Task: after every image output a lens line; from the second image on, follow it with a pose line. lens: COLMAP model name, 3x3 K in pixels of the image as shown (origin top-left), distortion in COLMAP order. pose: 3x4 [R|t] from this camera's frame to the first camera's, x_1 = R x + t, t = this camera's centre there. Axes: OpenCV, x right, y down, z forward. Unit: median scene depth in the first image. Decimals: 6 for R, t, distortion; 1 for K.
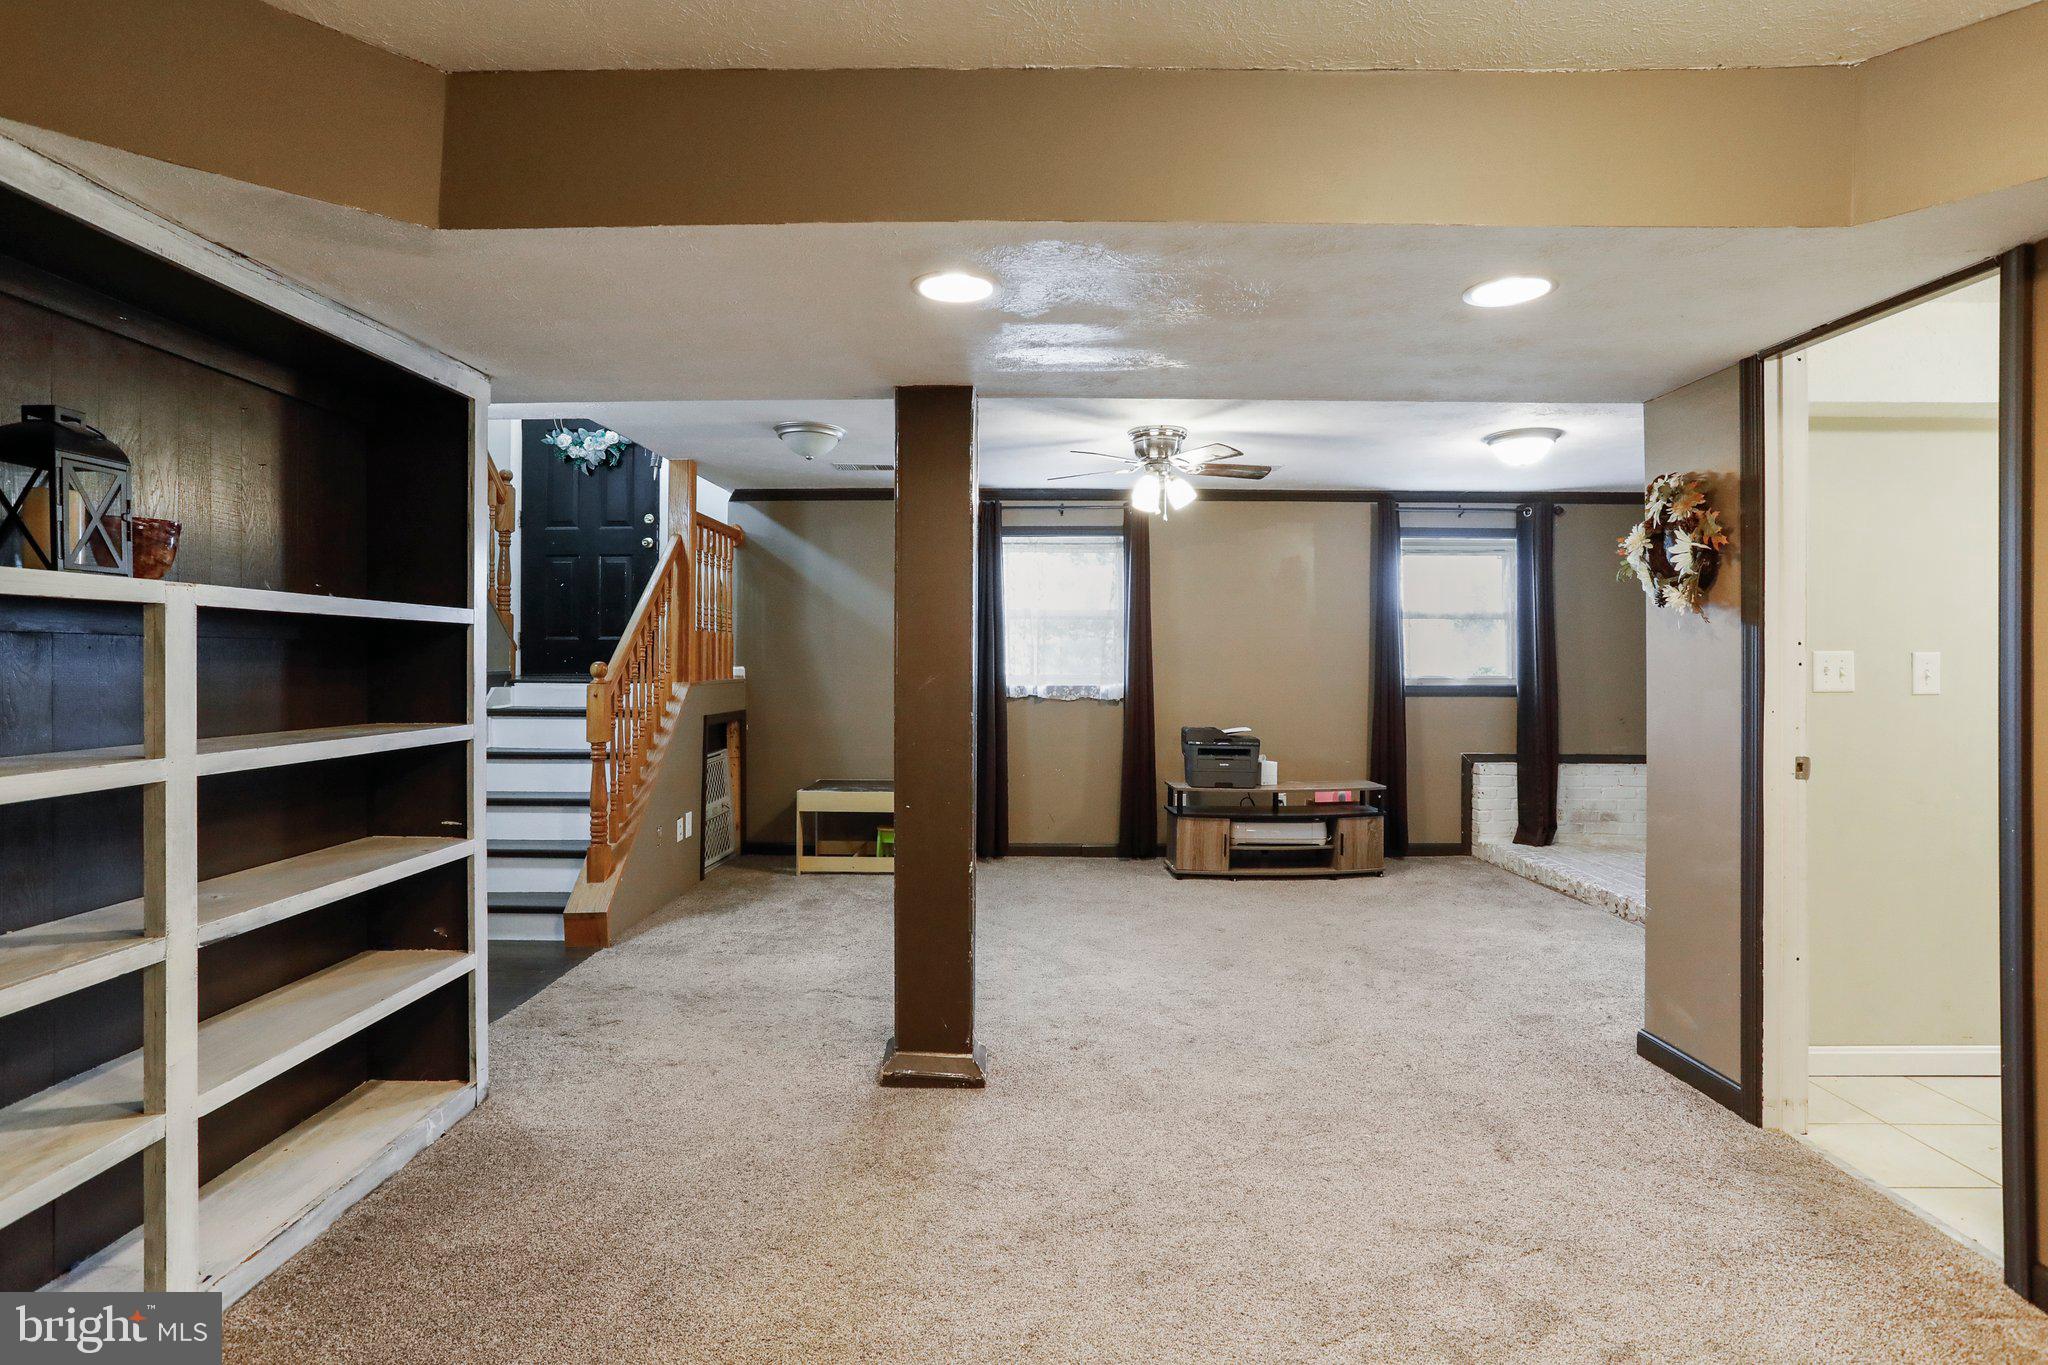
lens RADIAL K [[1003.5, 0, 1024.9], [0, 1003.5, 669.9], [0, 0, 1]] dist [-0.045359, 0.026083]
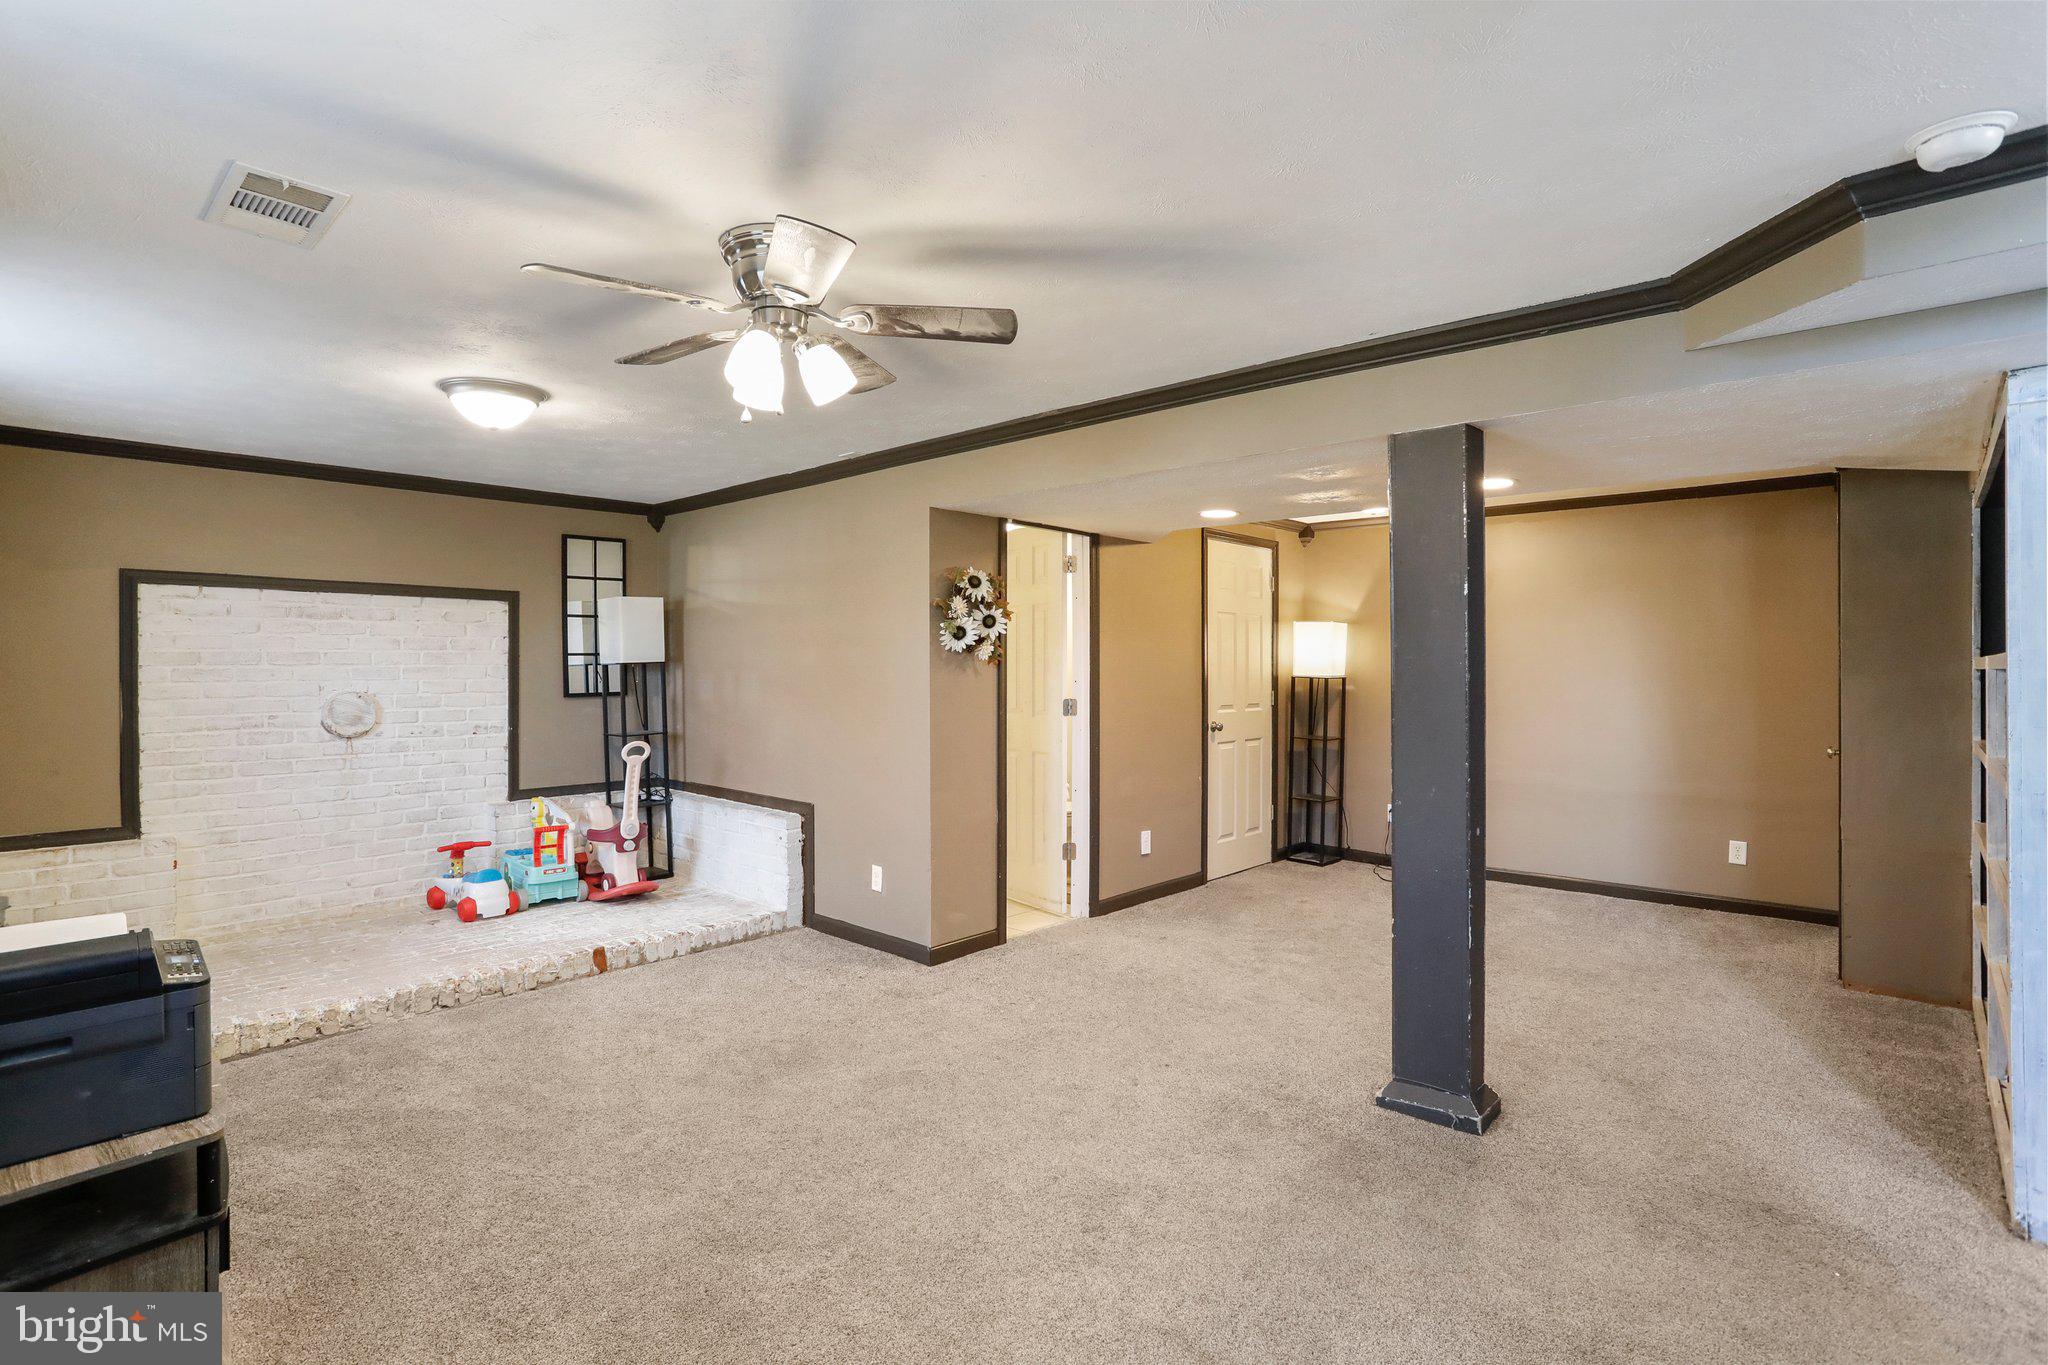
lens RADIAL K [[1003.5, 0, 1024.9], [0, 1003.5, 669.9], [0, 0, 1]] dist [-0.045359, 0.026083]
pose [[-0.740228, -0.006659, 0.672322, -0.452799], [-0.003232, 0.999975, 0.006347, -0.051100], [-0.672348, 0.002525, -0.740231, 2.036270]]
